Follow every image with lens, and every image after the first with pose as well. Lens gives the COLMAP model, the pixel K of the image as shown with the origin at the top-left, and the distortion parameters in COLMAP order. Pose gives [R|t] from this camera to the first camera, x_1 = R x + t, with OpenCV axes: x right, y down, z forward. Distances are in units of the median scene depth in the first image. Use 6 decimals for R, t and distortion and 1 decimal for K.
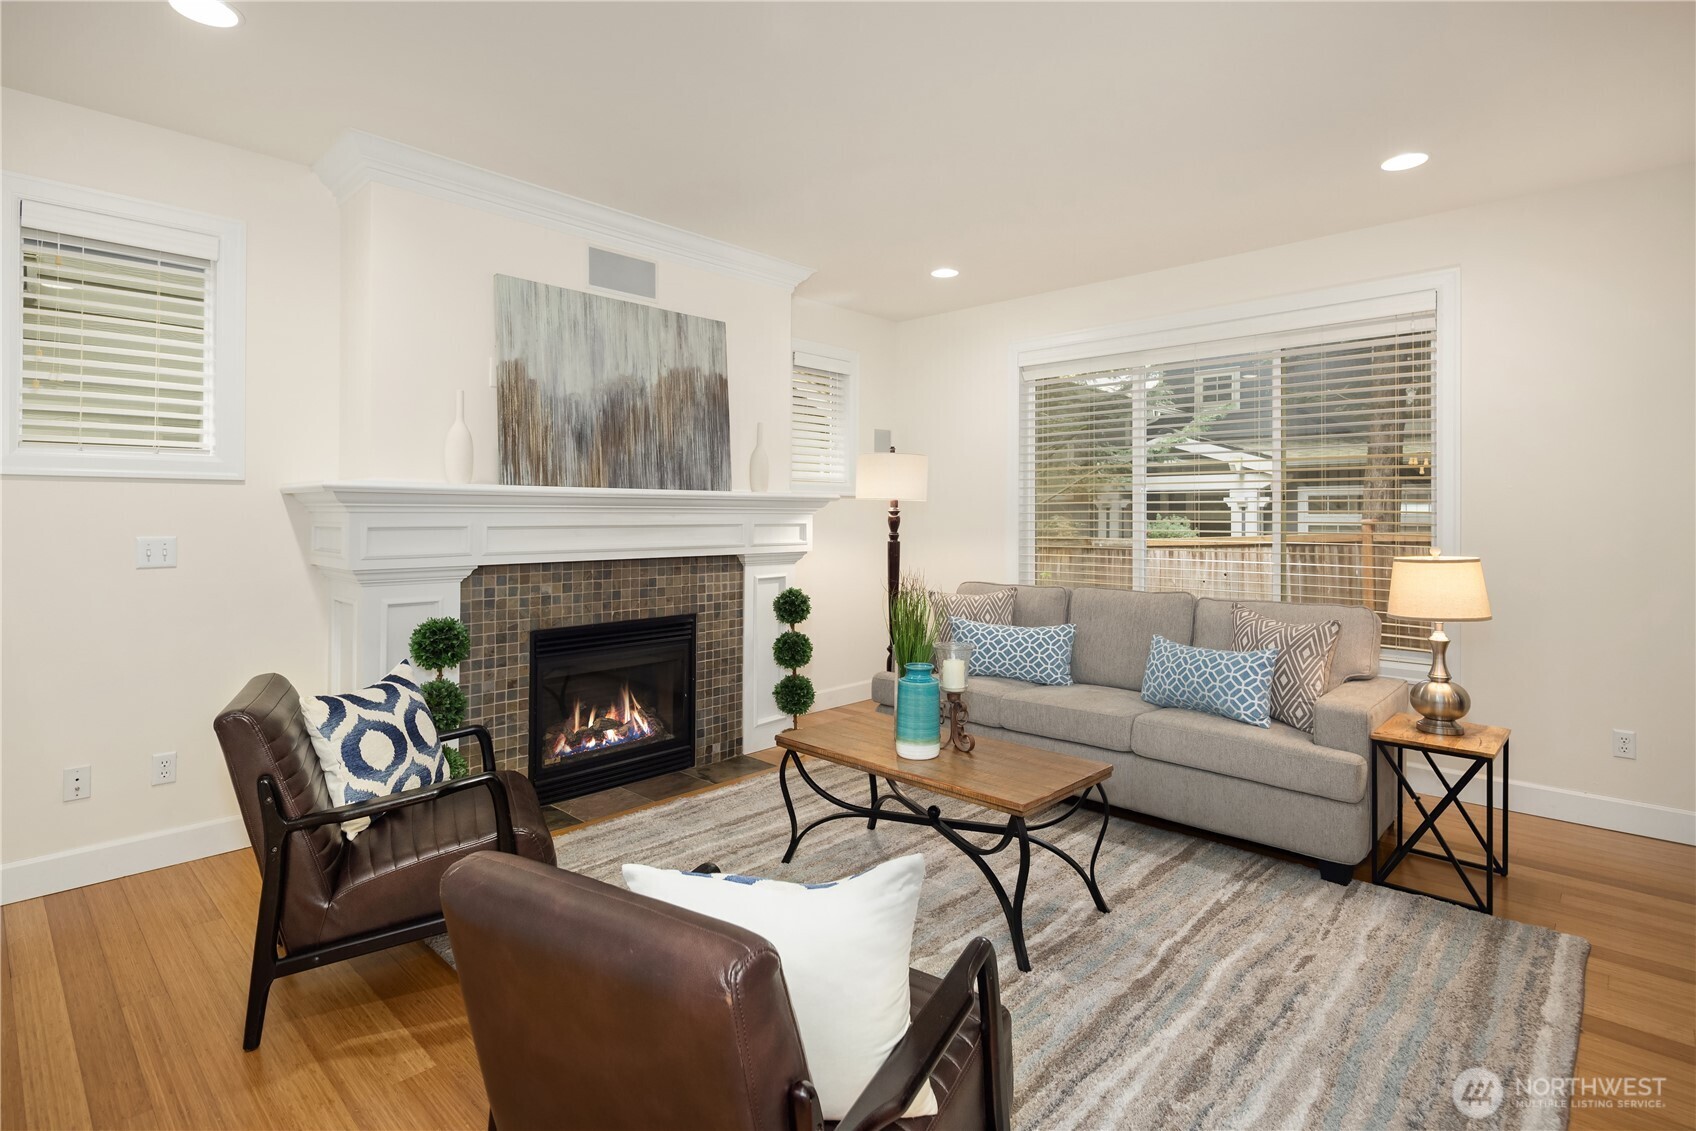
lens RADIAL K [[826.3, 0, 864.8], [0, 826.3, 508.5], [0, 0, 1]] dist [0.002054, -0.000378]
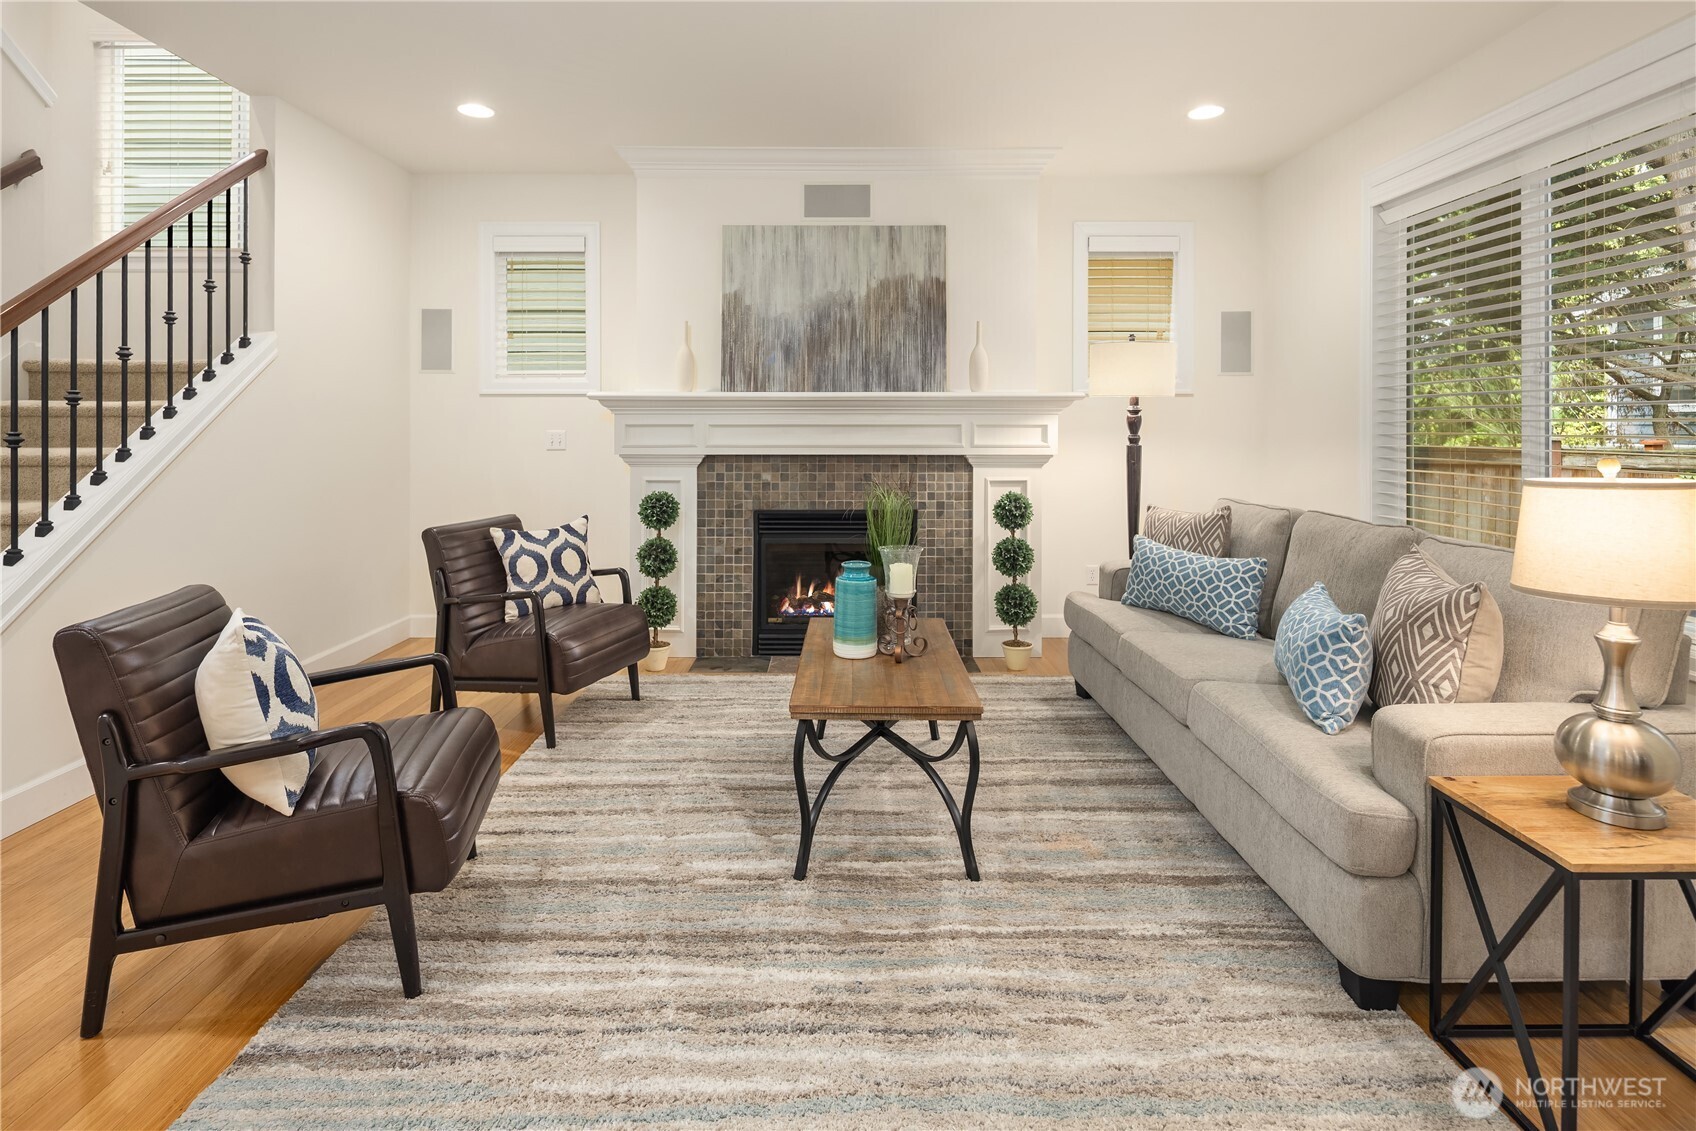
lens RADIAL K [[859.6, 0, 850.4], [0, 859.6, 420.4], [0, 0, 1]] dist [0.000919, -0.001255]
pose [[0.683589, -0.004418, -0.729854, 0.568202], [0.006968, 0.999976, 0.000474, 0.013613], [0.729834, -0.005410, 0.683603, 0.211031]]
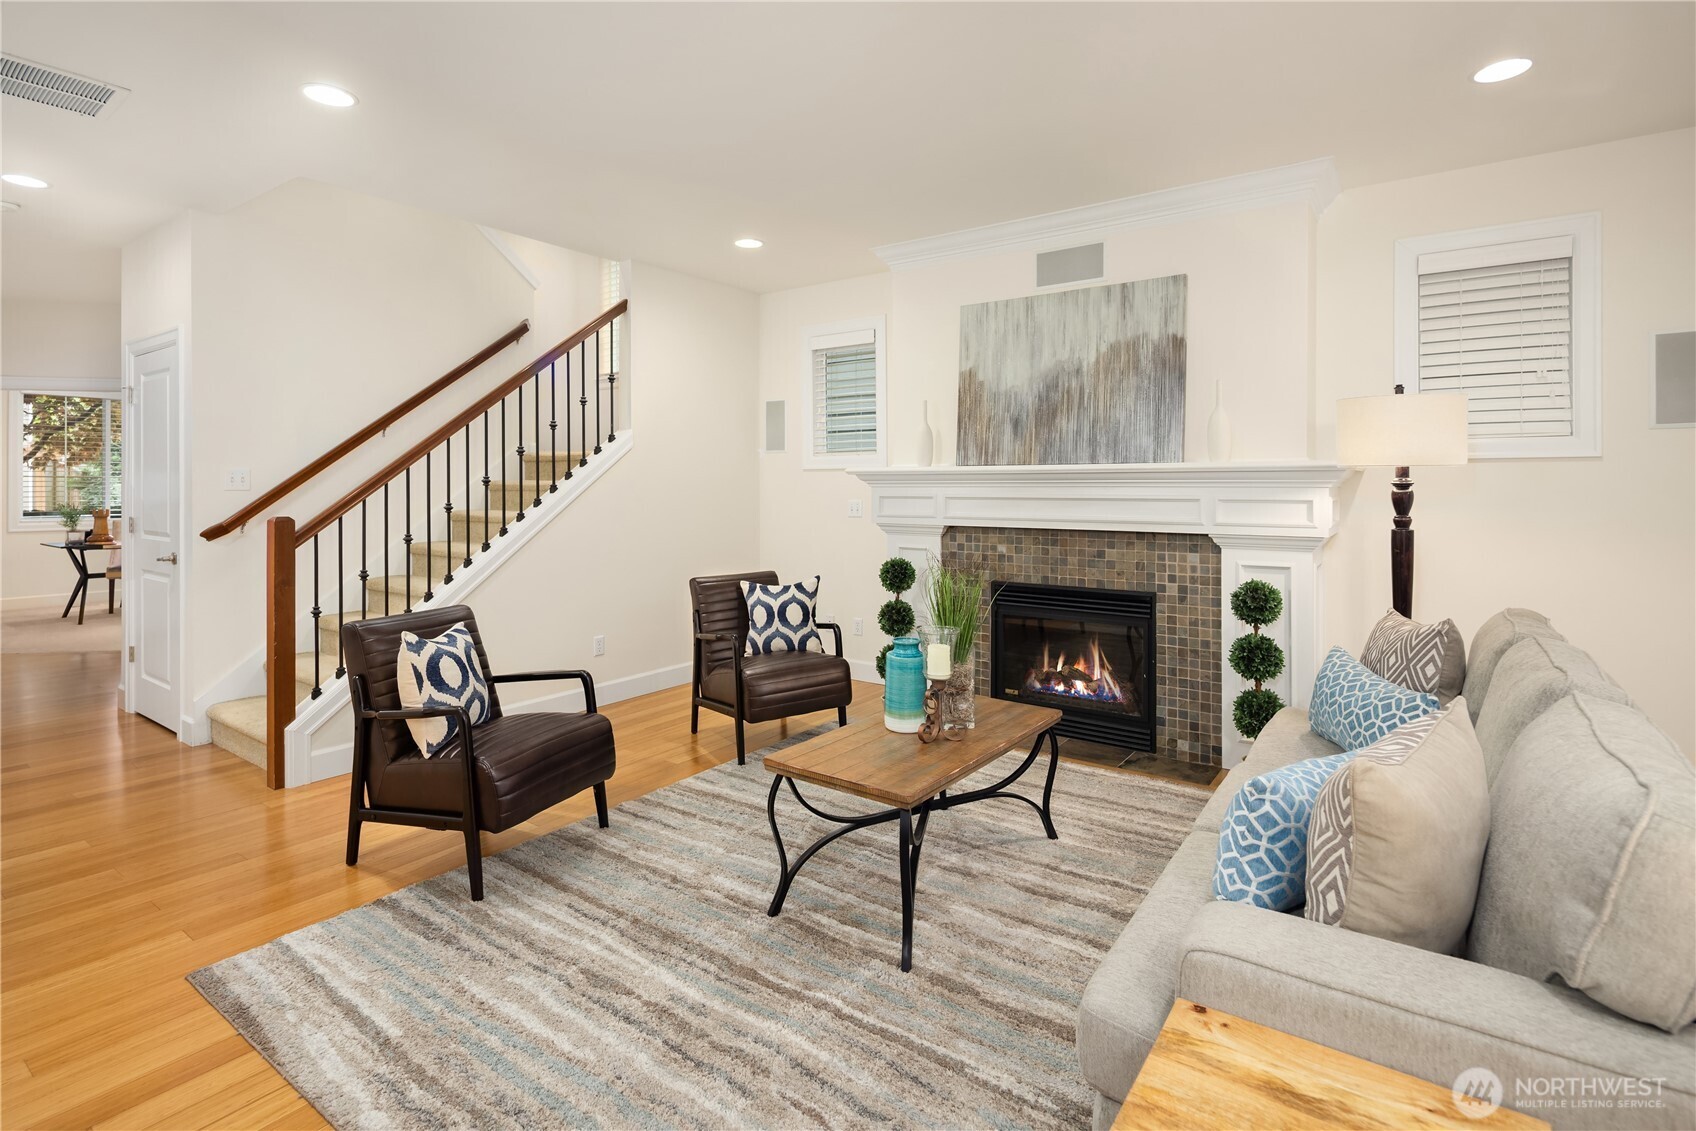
lens RADIAL K [[838.9, 0, 834.7], [0, 838.9, 479.8], [0, 0, 1]] dist [0.002276, -0.000100]
pose [[0.114101, -0.006971, -0.993445, 0.756871], [0.009954, 0.999933, -0.005873, -0.000132], [0.993419, -0.009219, 0.114163, 0.563377]]
